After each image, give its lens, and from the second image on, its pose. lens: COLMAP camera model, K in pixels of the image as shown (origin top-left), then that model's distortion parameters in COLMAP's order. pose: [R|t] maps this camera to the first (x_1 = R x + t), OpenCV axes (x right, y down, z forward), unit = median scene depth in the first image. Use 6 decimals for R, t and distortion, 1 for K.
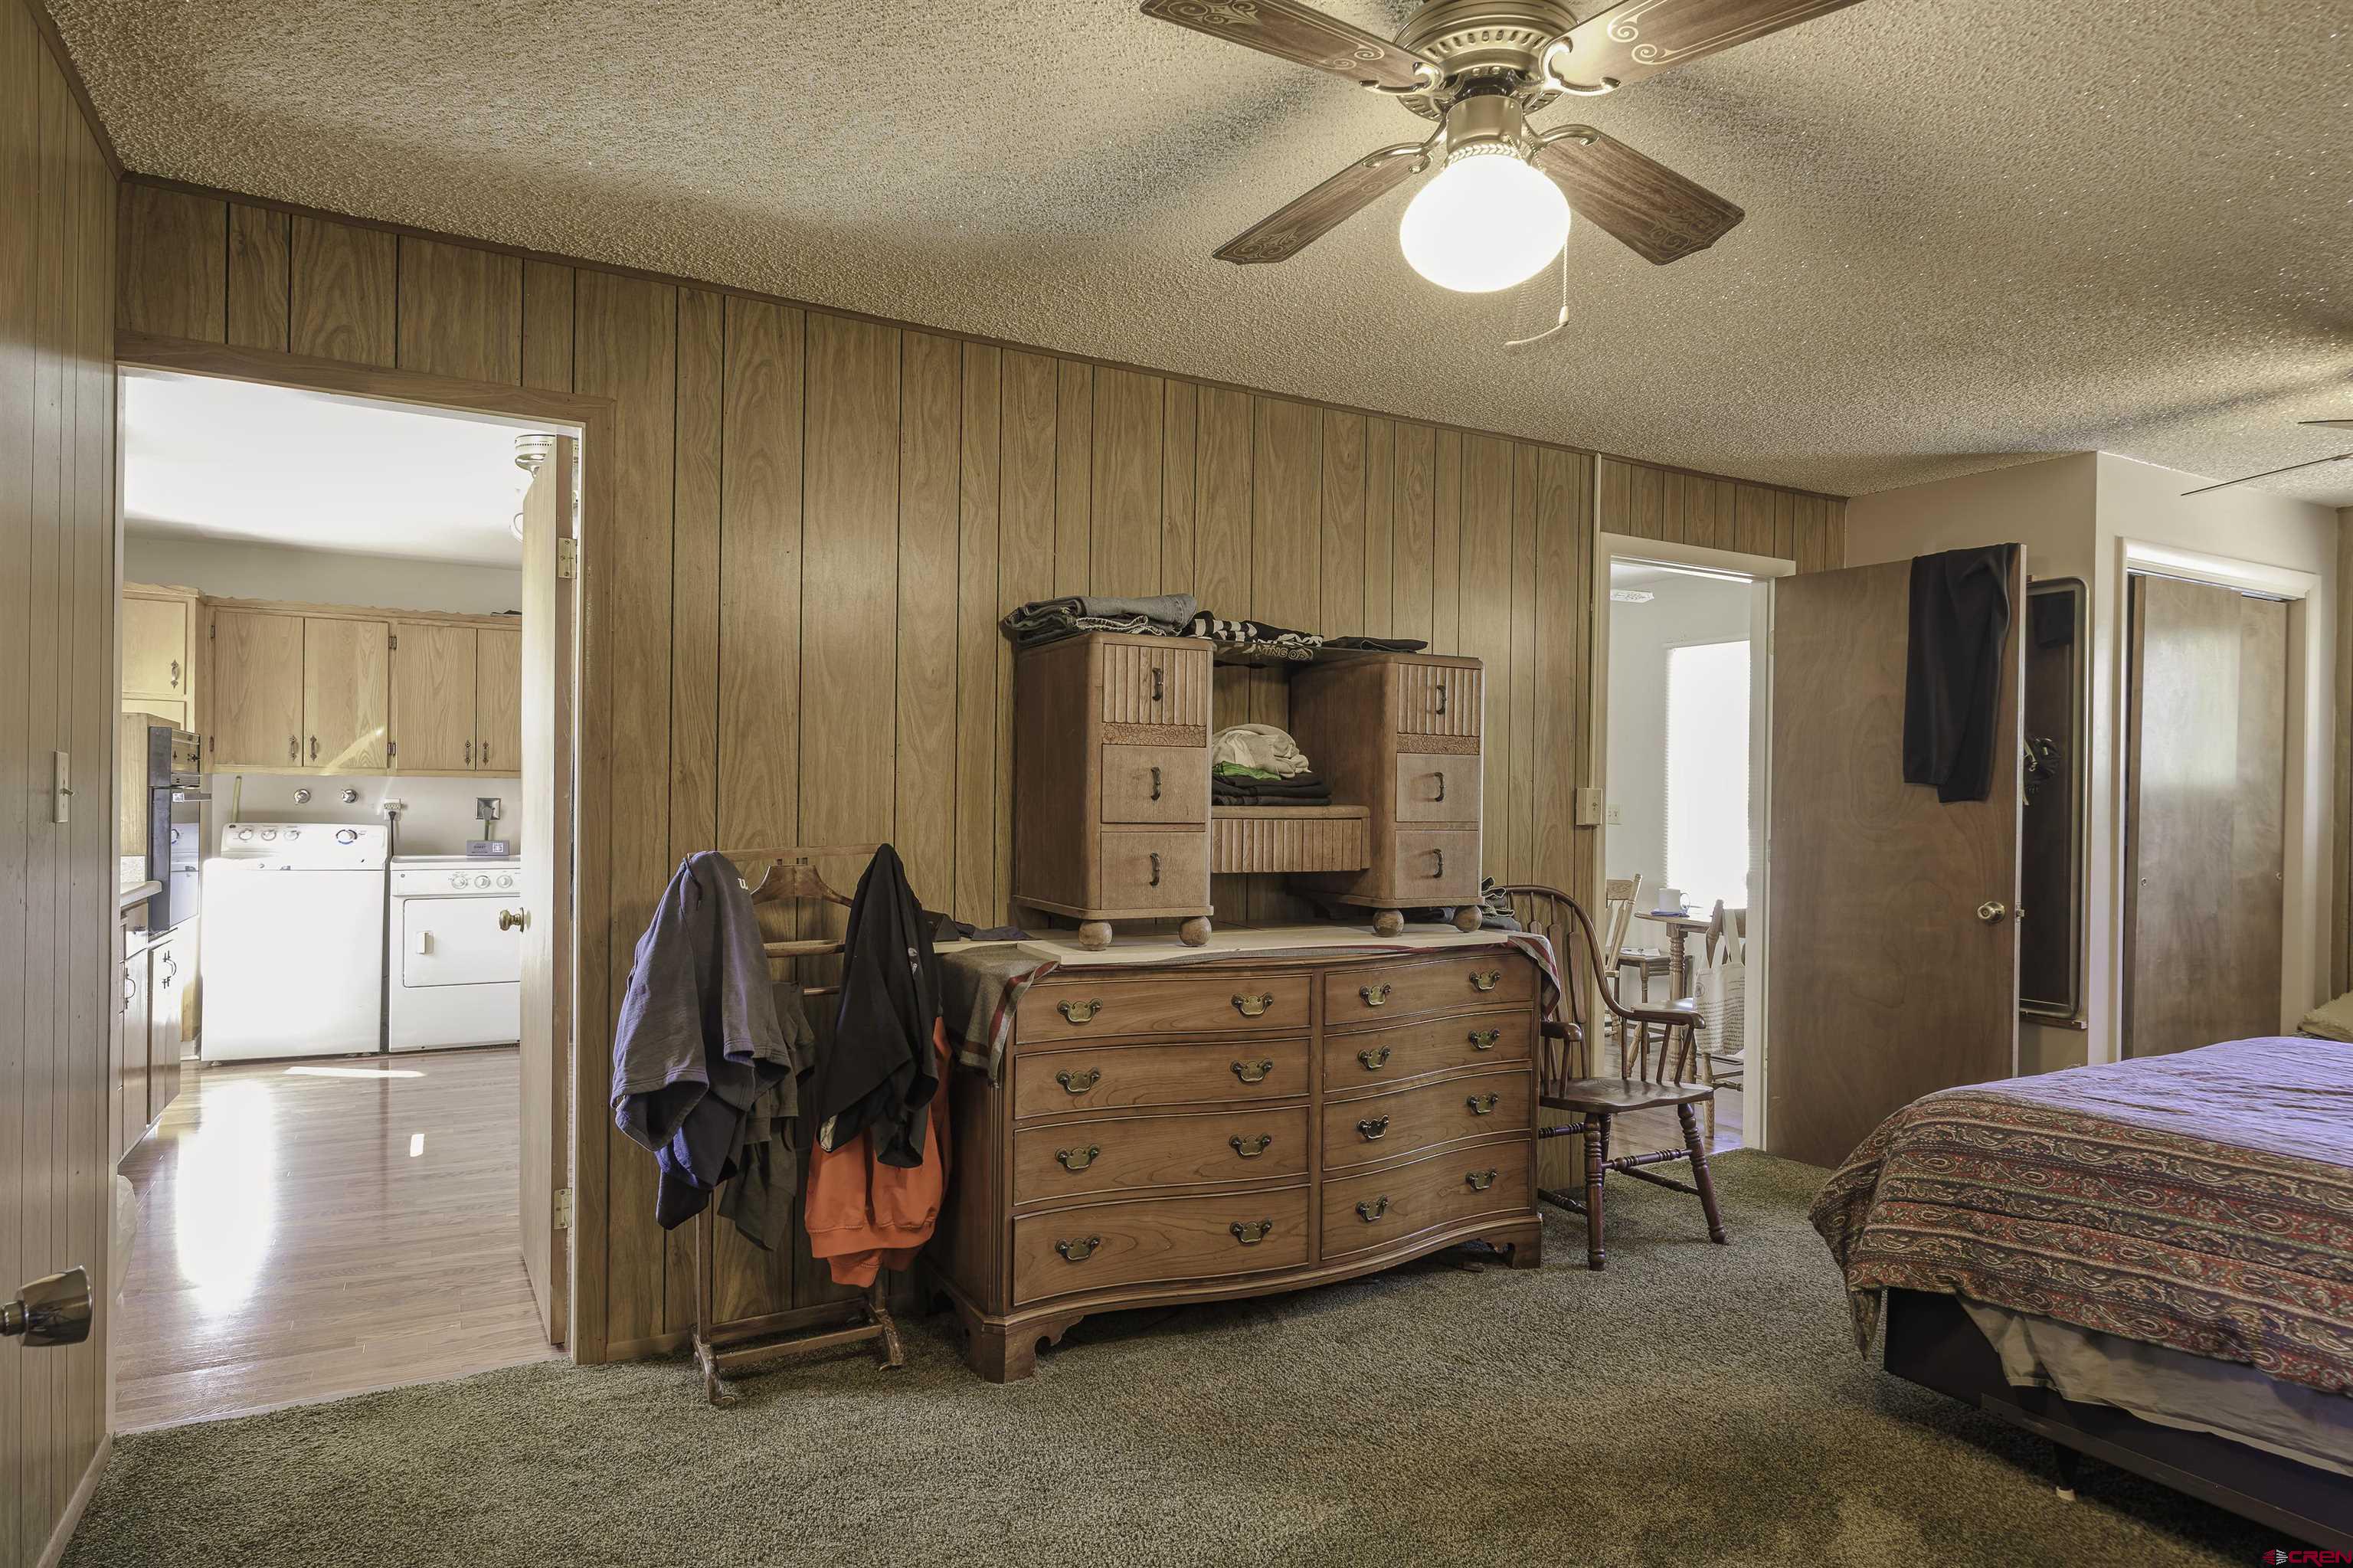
lens RADIAL K [[1352.9, 0, 1190.5], [0, 1352.9, 805.1], [0, 0, 1]] dist [-0.002141, 0.003328]
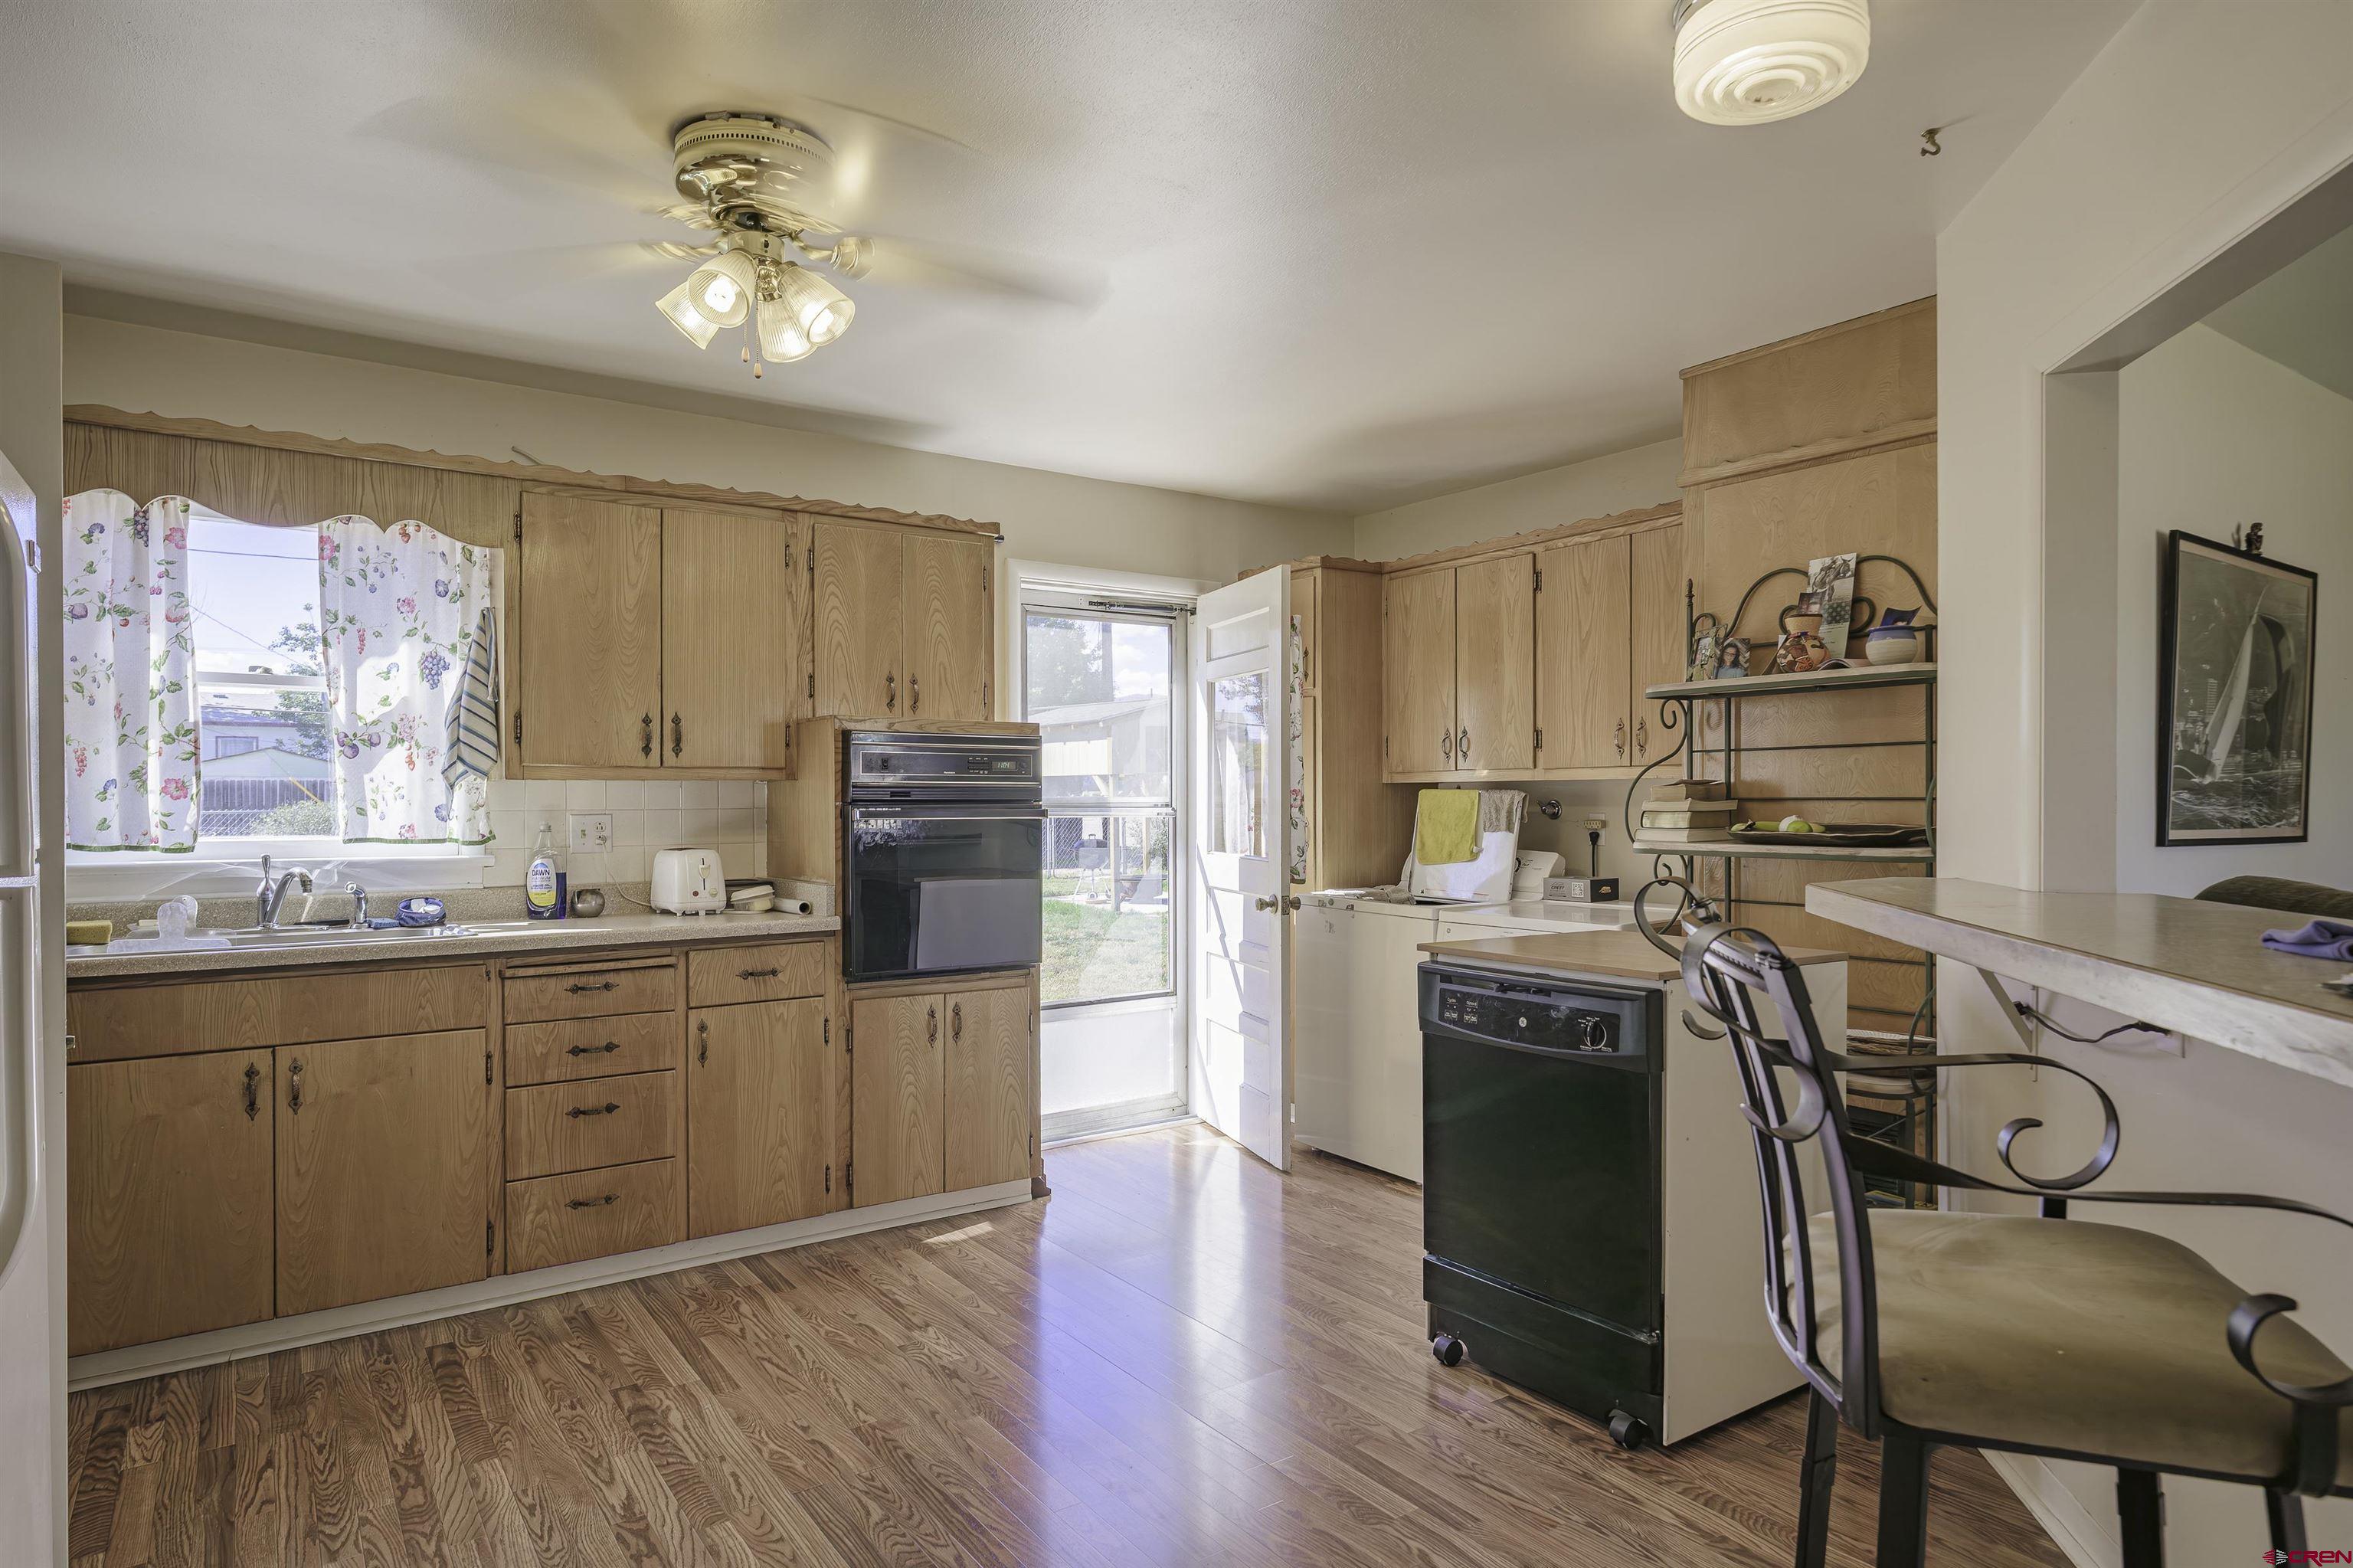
lens RADIAL K [[1352.9, 0, 1195.6], [0, 1352.9, 803.2], [0, 0, 1]] dist [-0.002141, 0.003328]
pose [[0.102448, -0.009839, -0.994690, 0.059153], [-0.001811, 0.999948, -0.010077, -0.002834], [0.994737, 0.002833, 0.102425, 0.777418]]
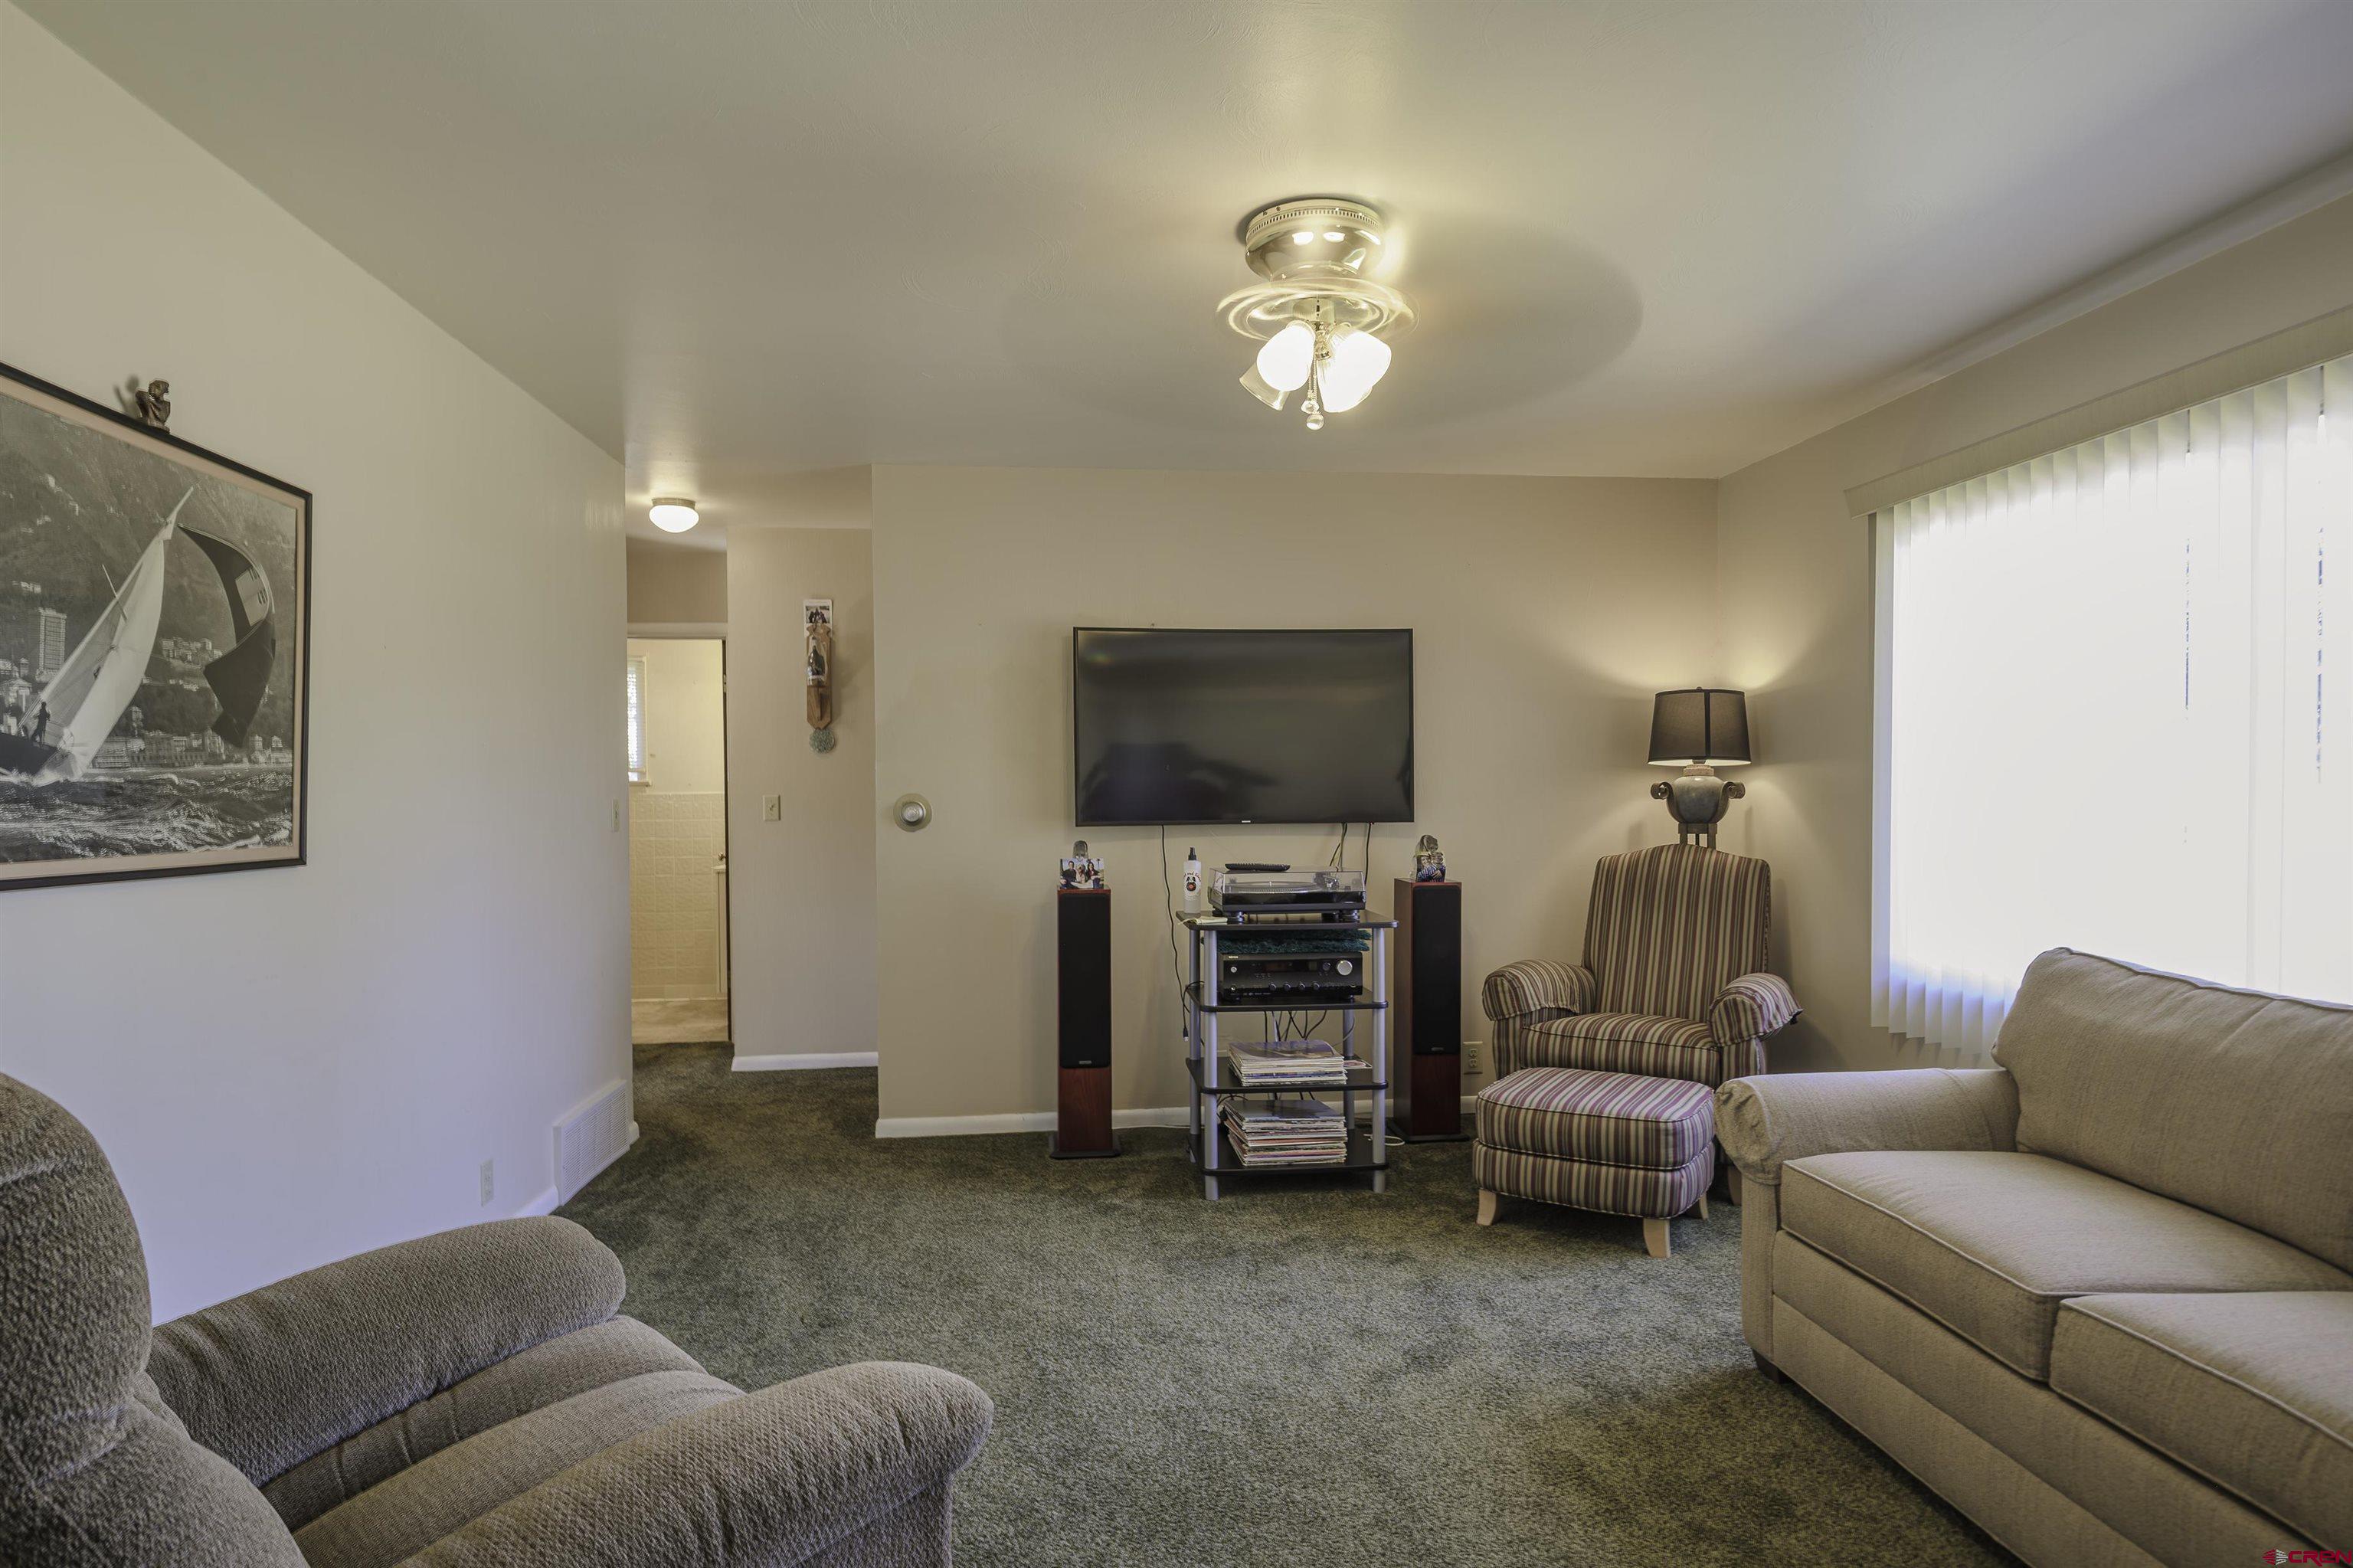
lens RADIAL K [[1352.9, 0, 1202.1], [0, 1352.9, 805.7], [0, 0, 1]] dist [-0.002141, 0.003328]
pose [[0.920066, -0.017475, -0.391374, -0.046184], [0.019674, 0.999805, 0.001609, -0.006380], [0.391269, -0.009181, 0.920230, 1.023631]]
